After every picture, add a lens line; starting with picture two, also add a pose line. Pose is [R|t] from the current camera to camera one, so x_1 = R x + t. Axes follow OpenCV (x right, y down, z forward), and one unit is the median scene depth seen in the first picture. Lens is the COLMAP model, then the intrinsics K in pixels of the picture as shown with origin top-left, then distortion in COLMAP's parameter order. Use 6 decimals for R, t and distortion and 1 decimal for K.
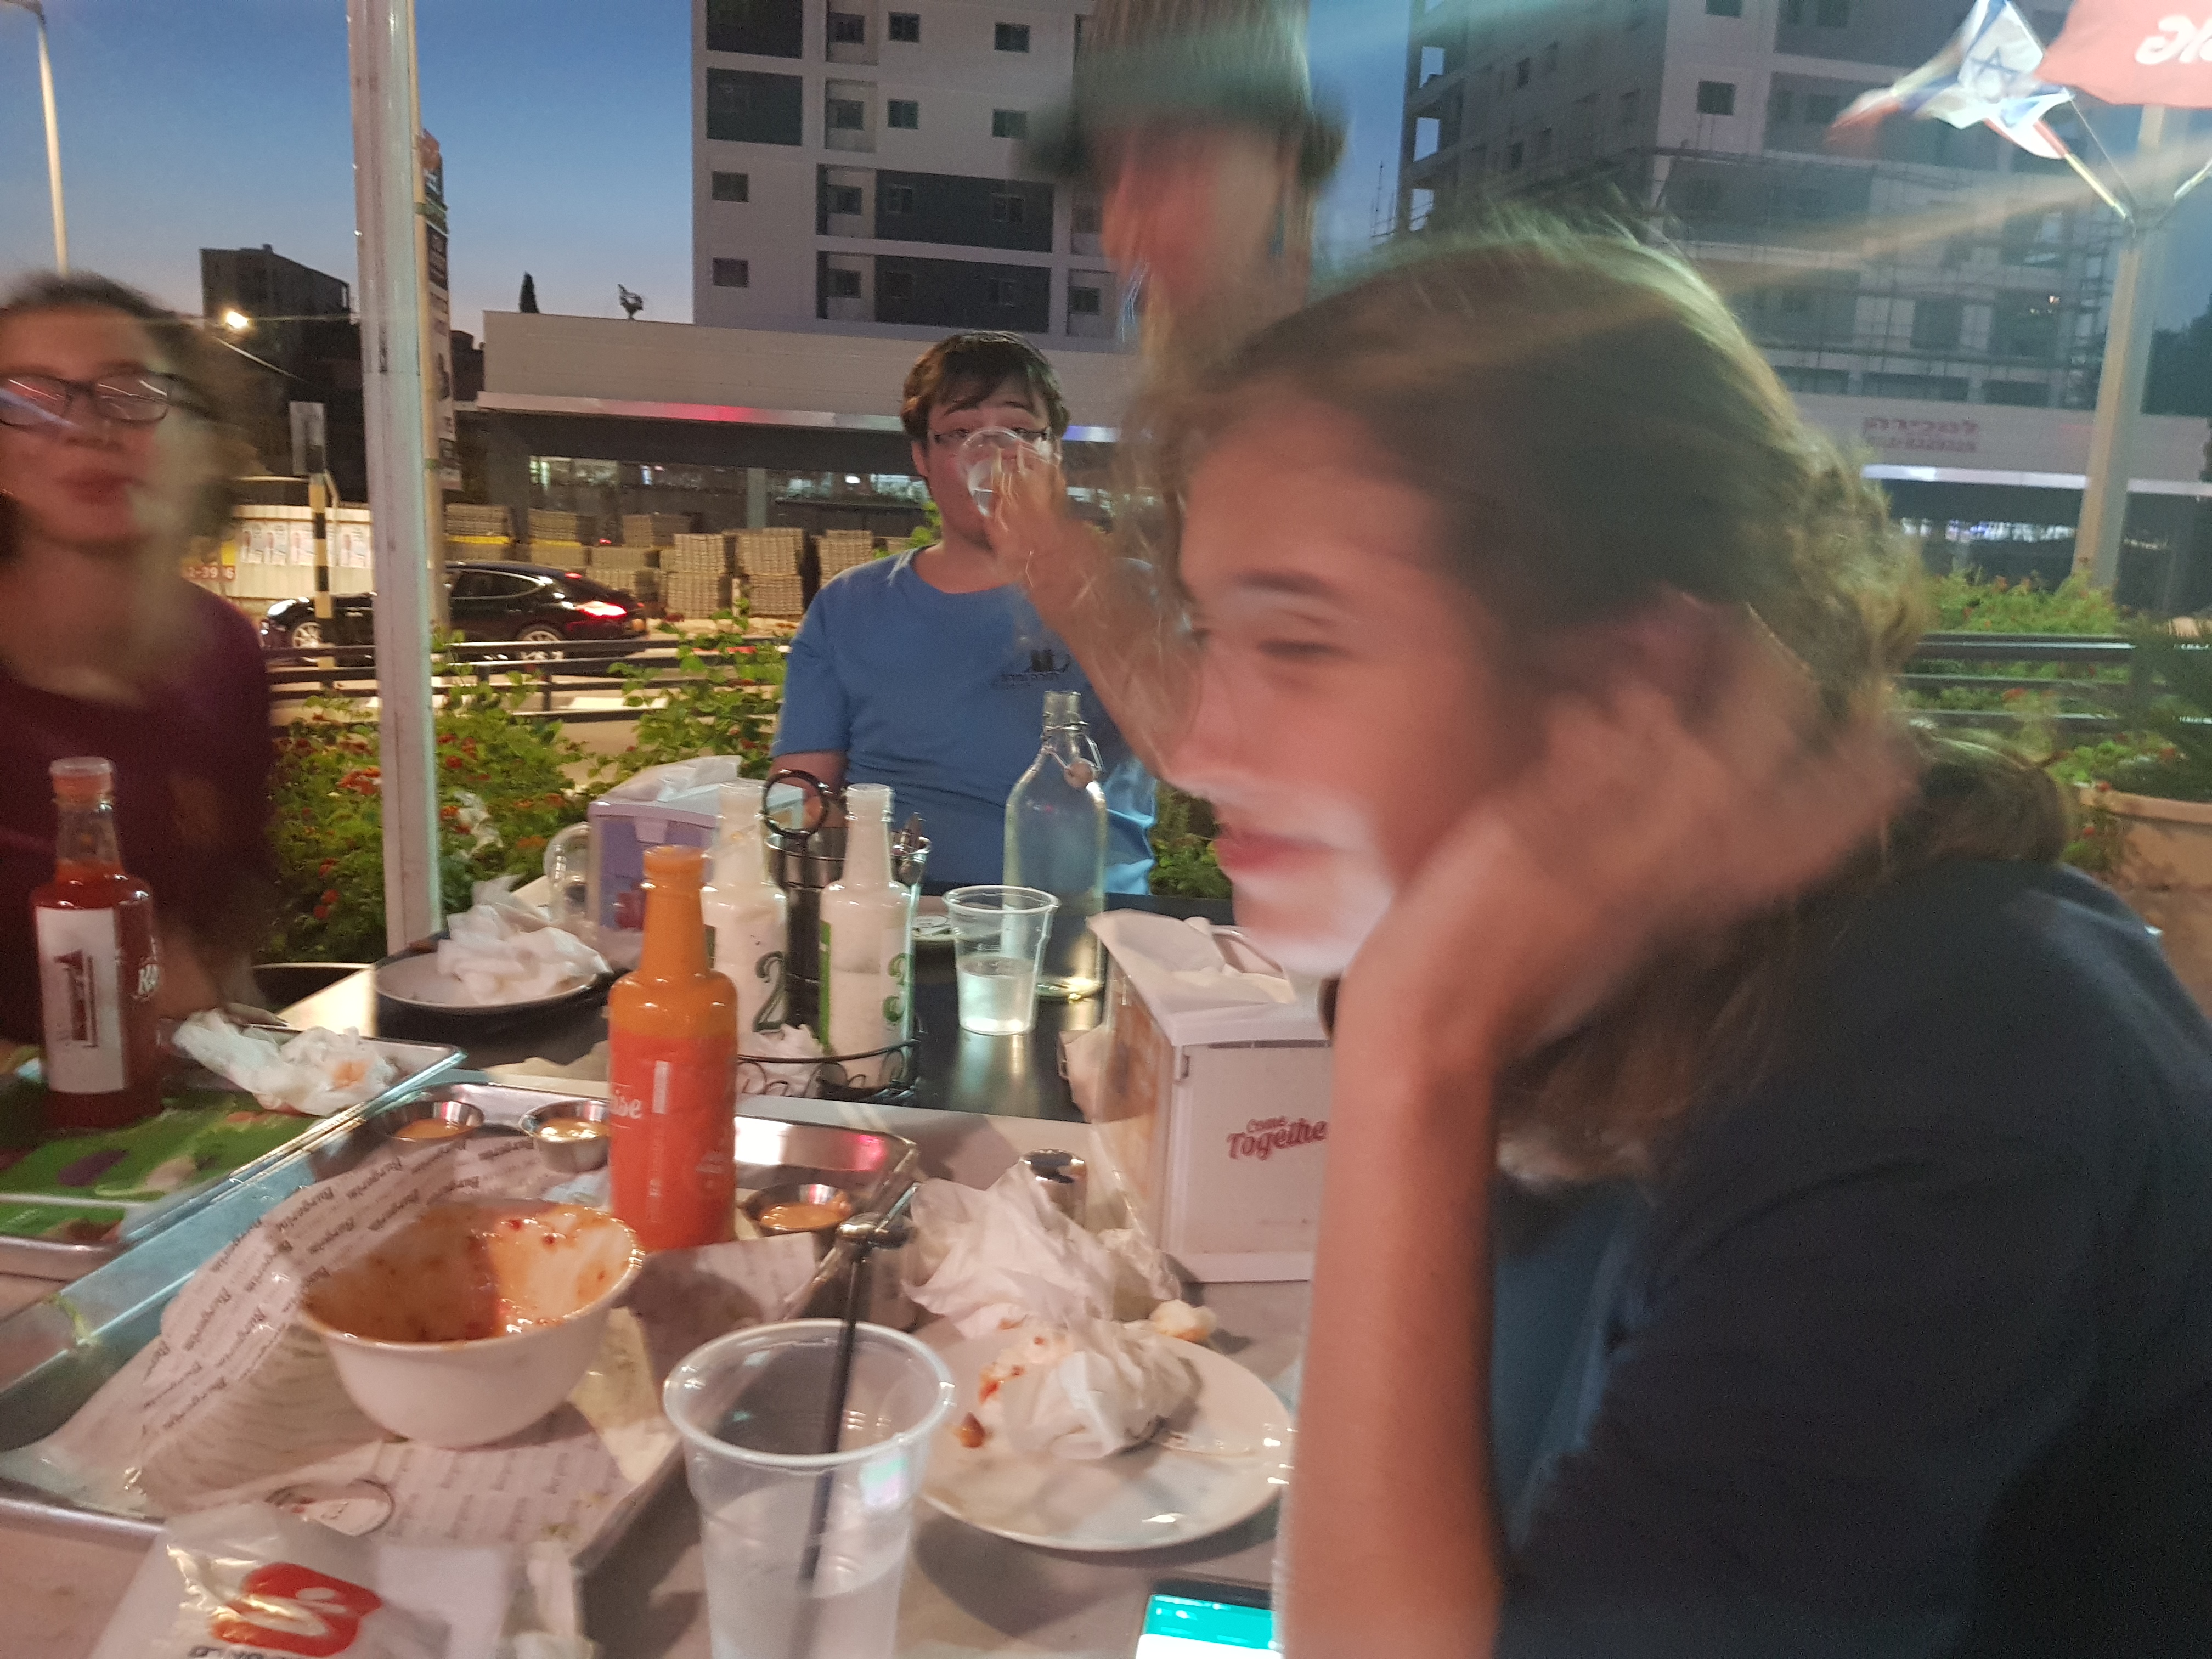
lens RADIAL K [[1720.0, 0, 1093.7], [0, 1720.0, 843.3], [0, 0, 1]] dist [0.059652, -0.113115]
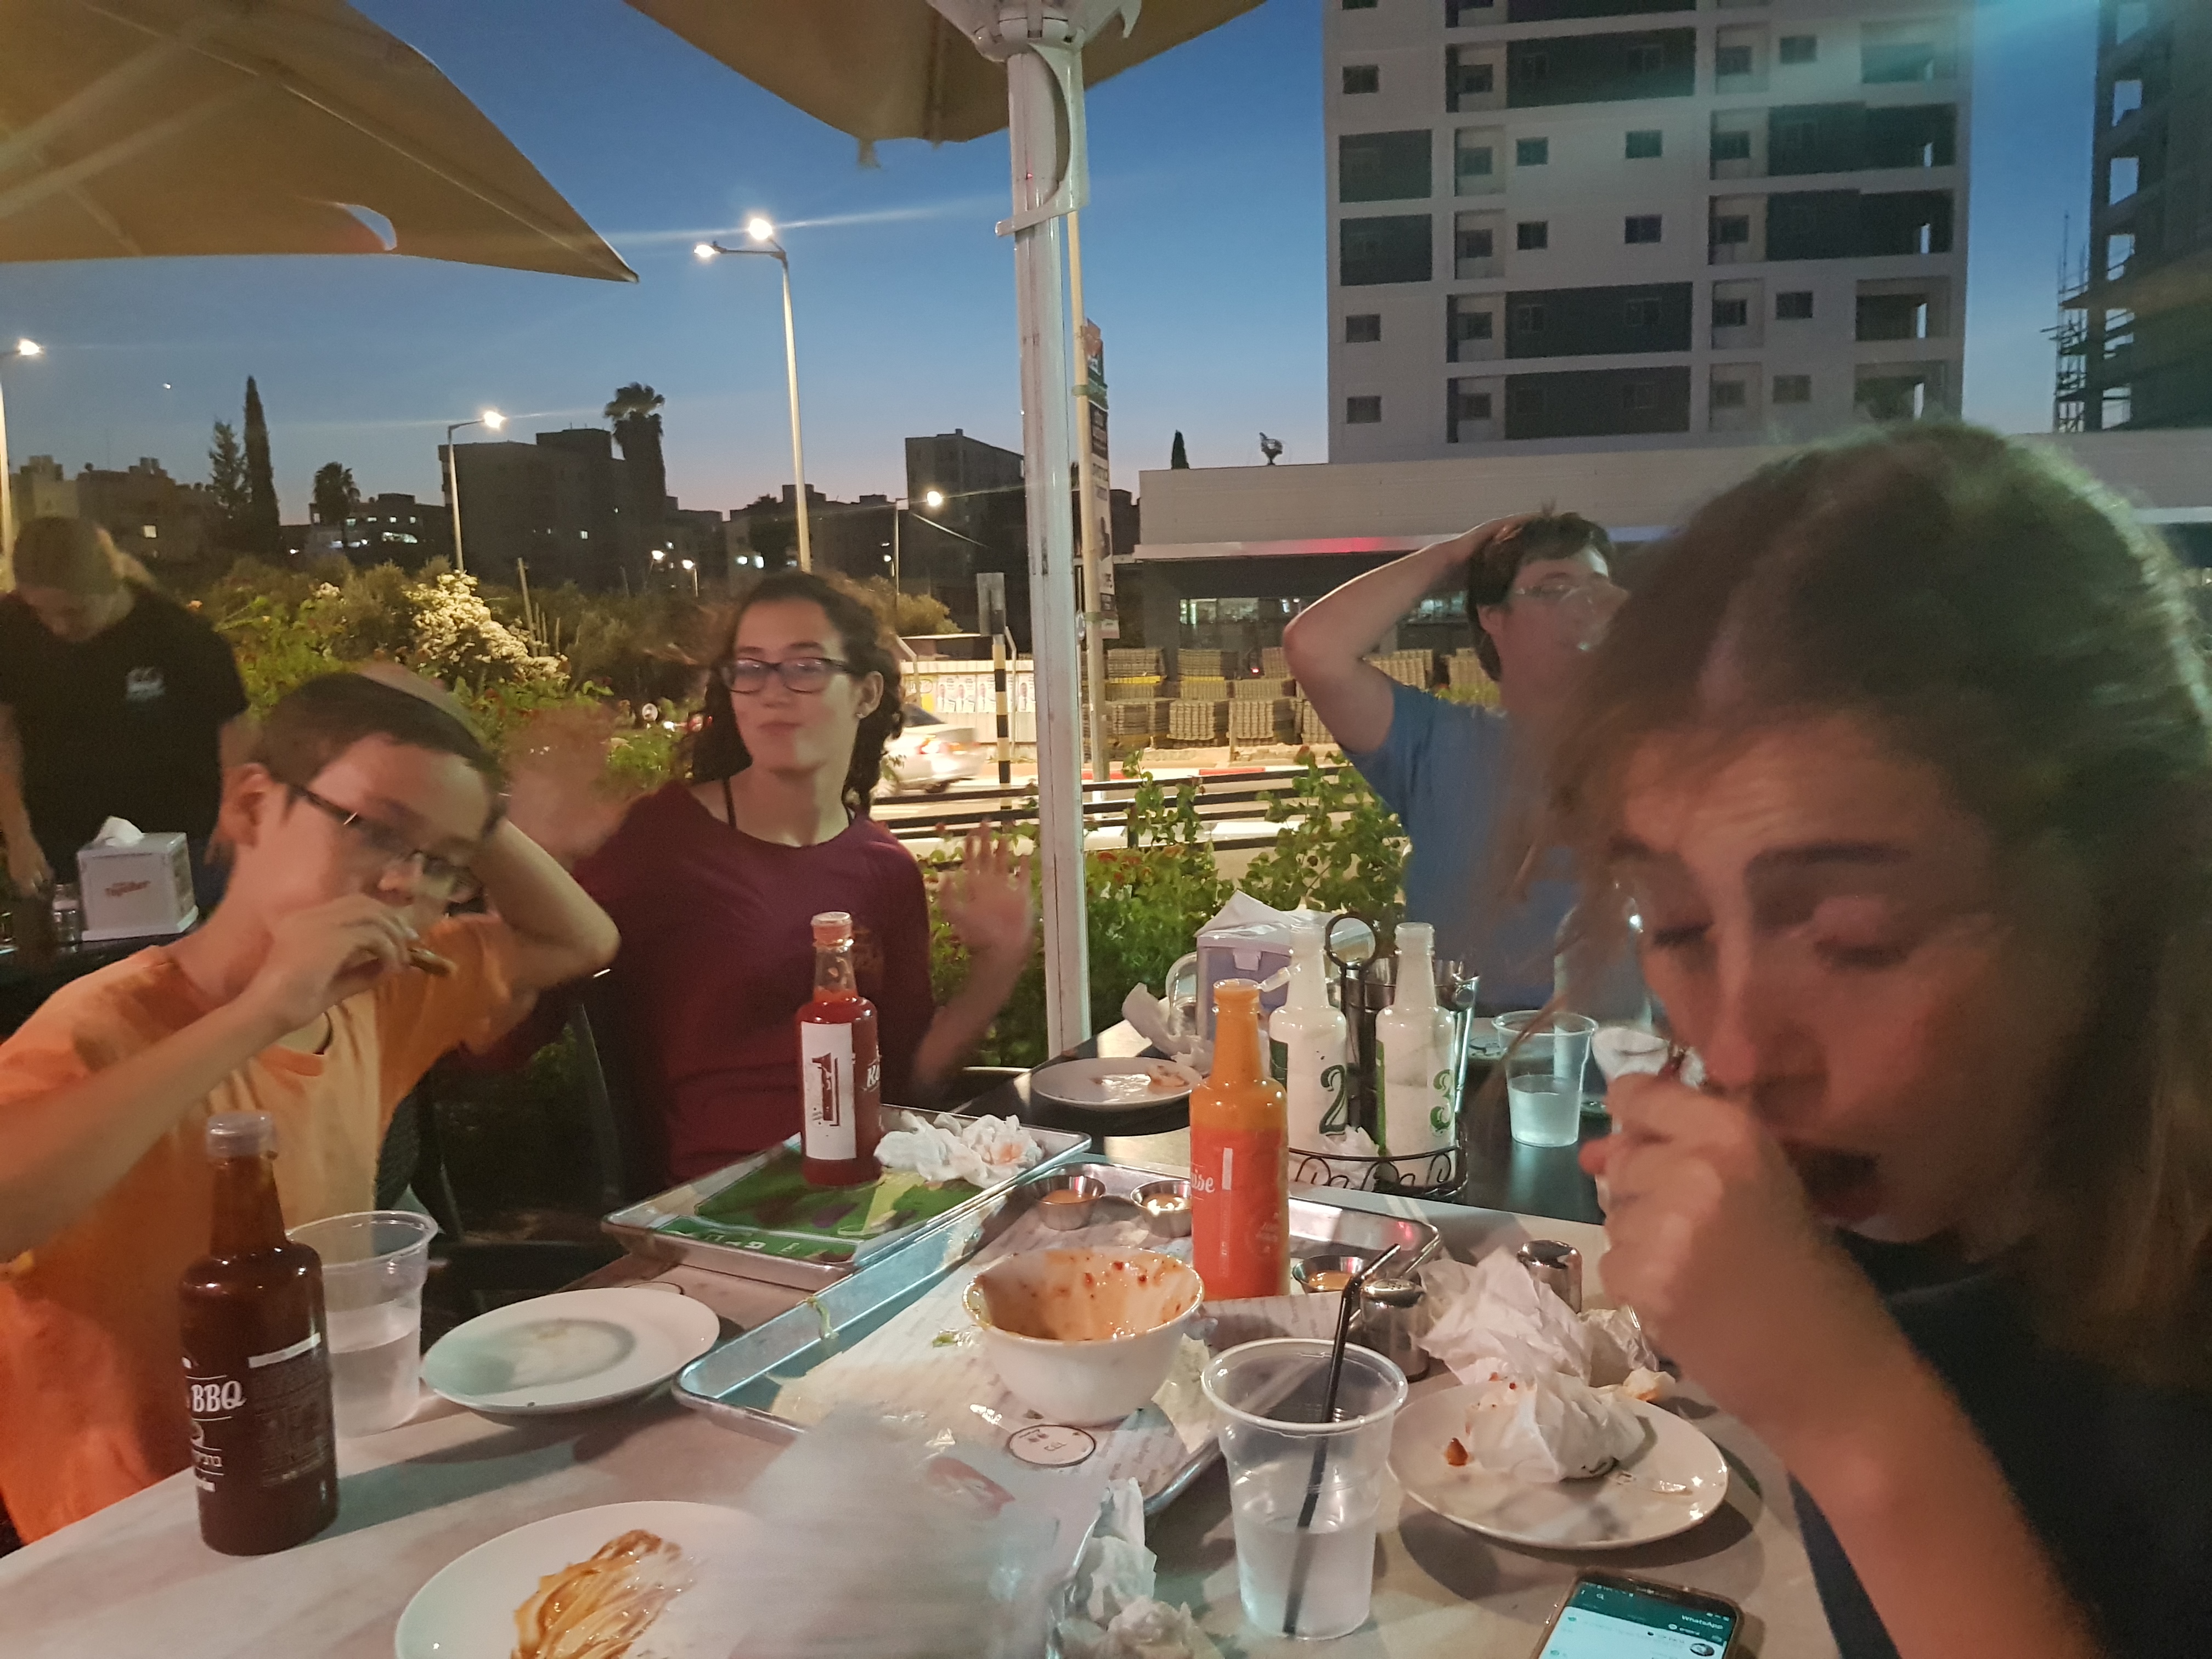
lens RADIAL K [[1720.0, 0, 1128.8], [0, 1720.0, 841.4], [0, 0, 1]] dist [0.059652, -0.113115]
pose [[0.940867, -0.023409, -0.337967, 0.080361], [0.000261, 0.997660, -0.068377, -0.009503], [0.338776, 0.064245, 0.938671, -0.163895]]
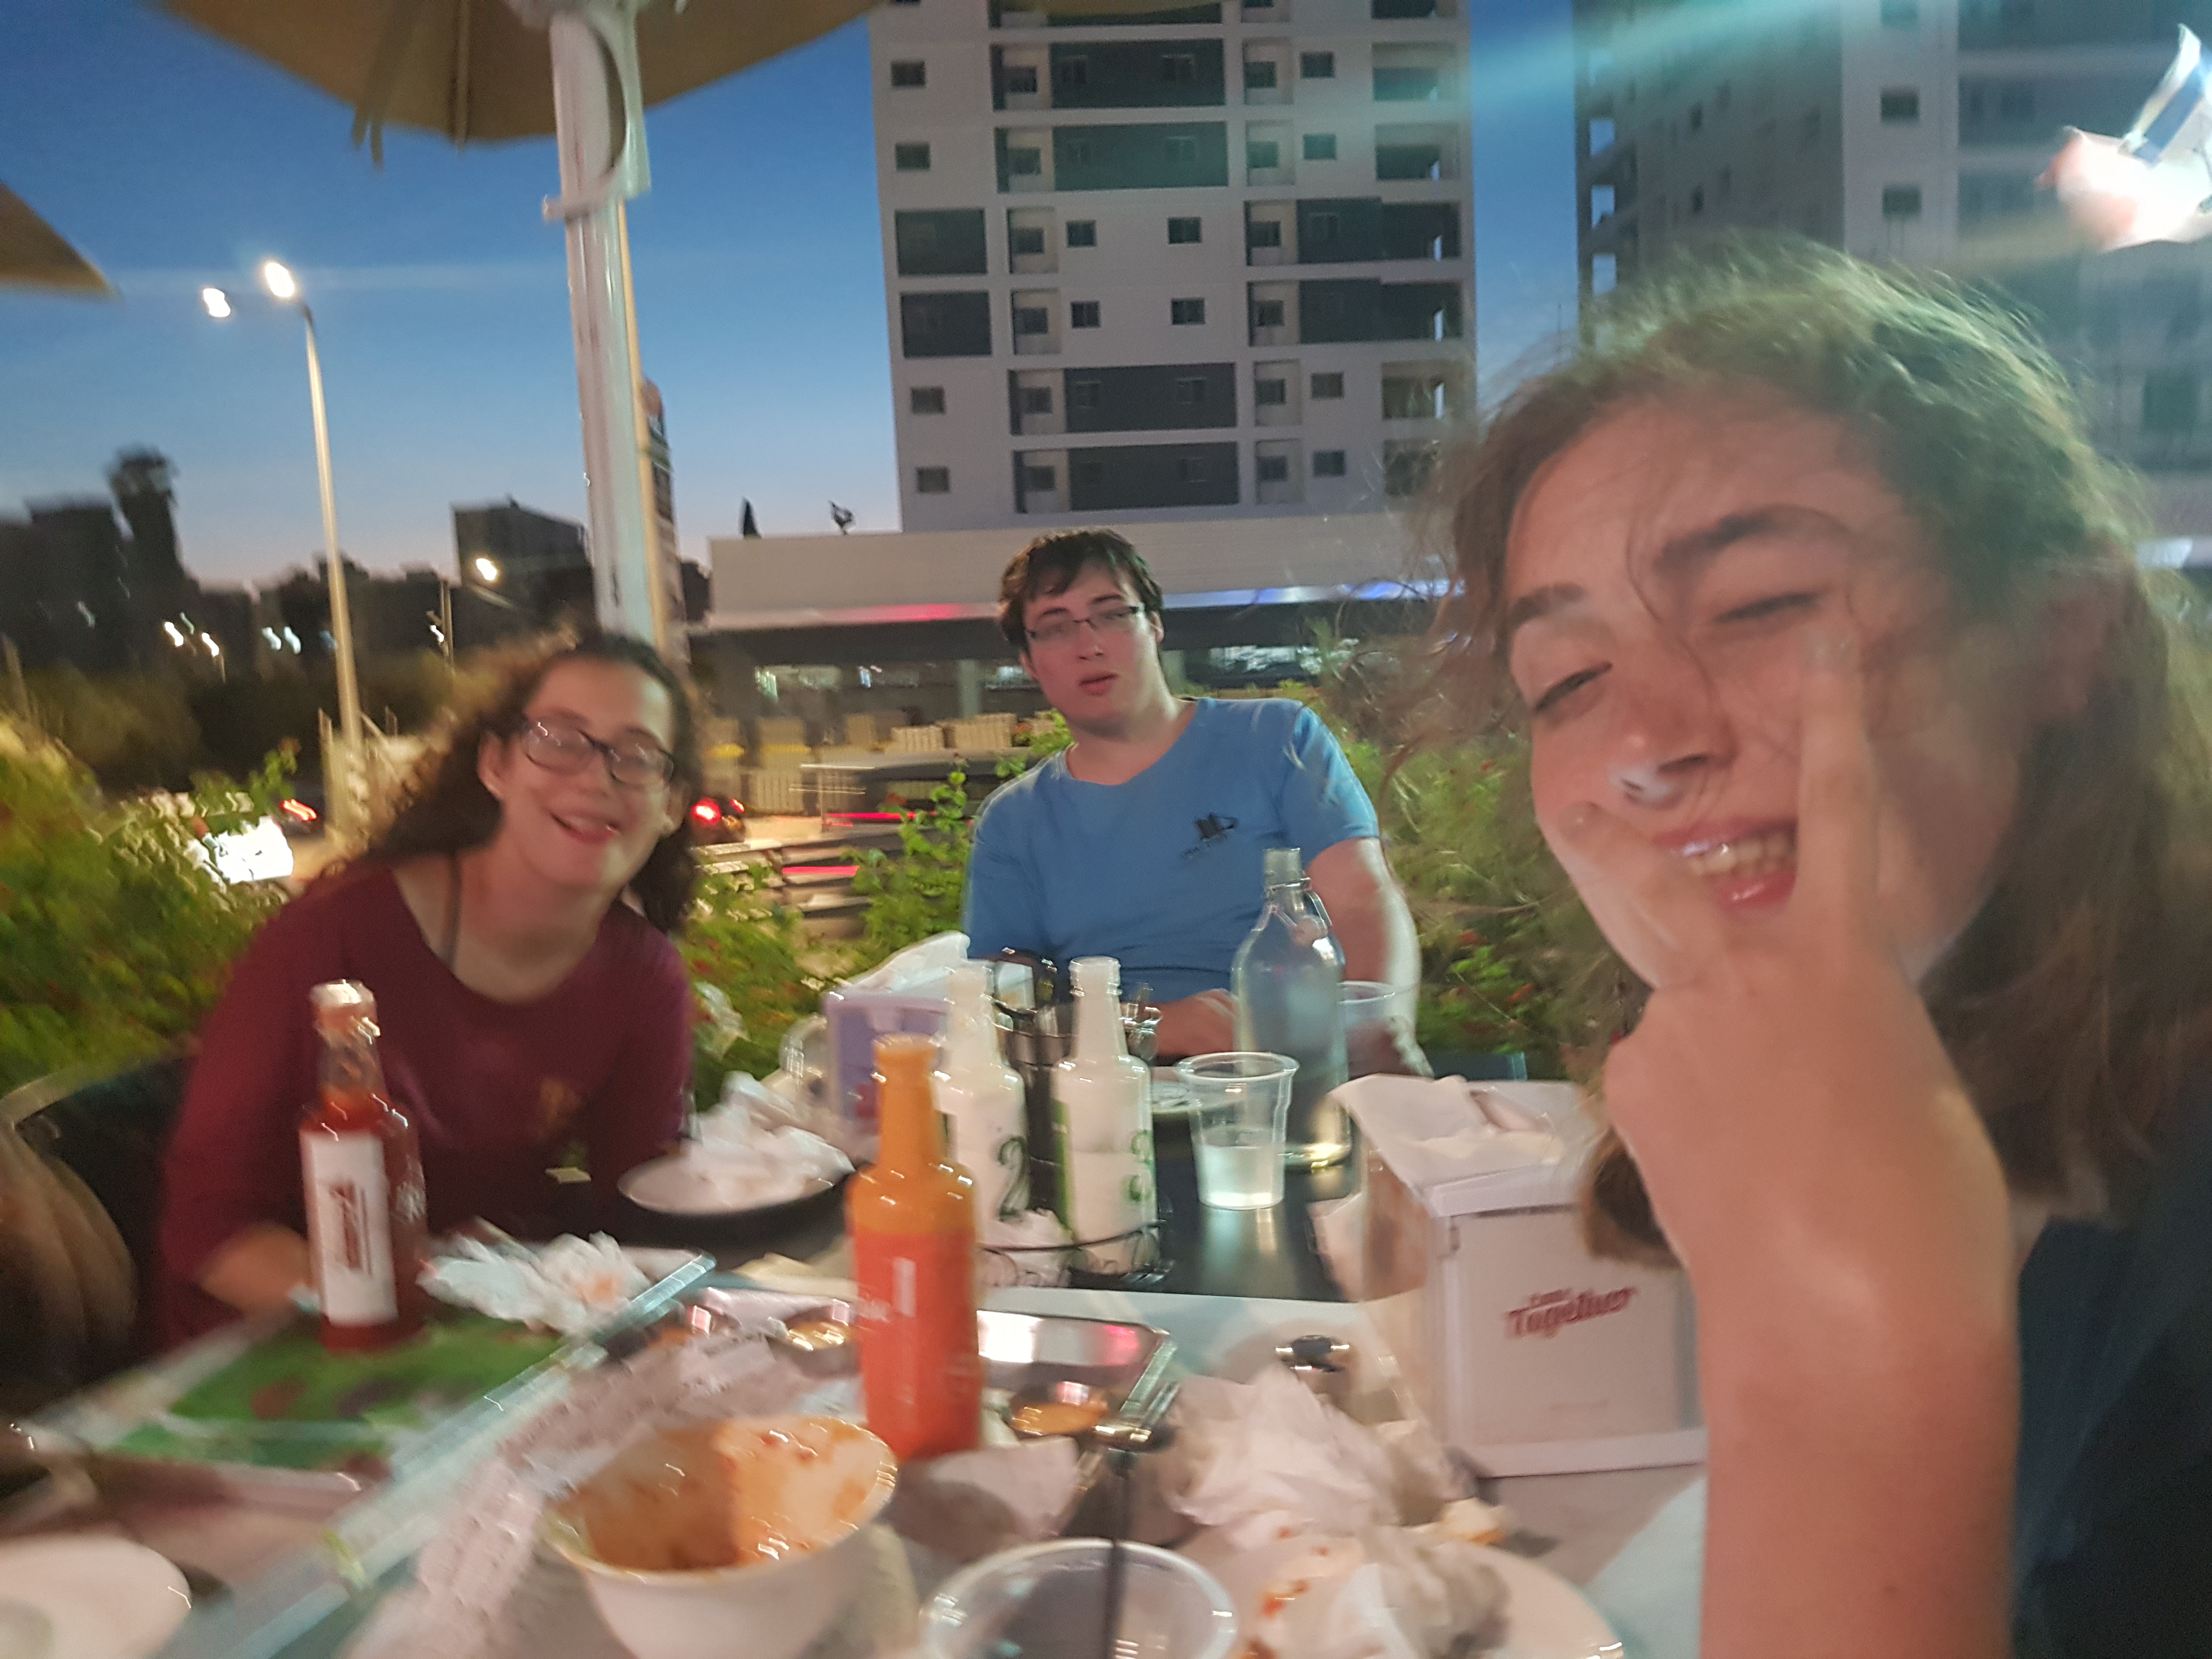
lens RADIAL K [[1720.0, 0, 1092.8], [0, 1720.0, 839.0], [0, 0, 1]] dist [0.059652, -0.113115]
pose [[0.988908, -0.079780, -0.125280, -0.003150], [0.067132, 0.992503, -0.102129, -0.001827], [0.132489, 0.092586, 0.986851, 0.020956]]
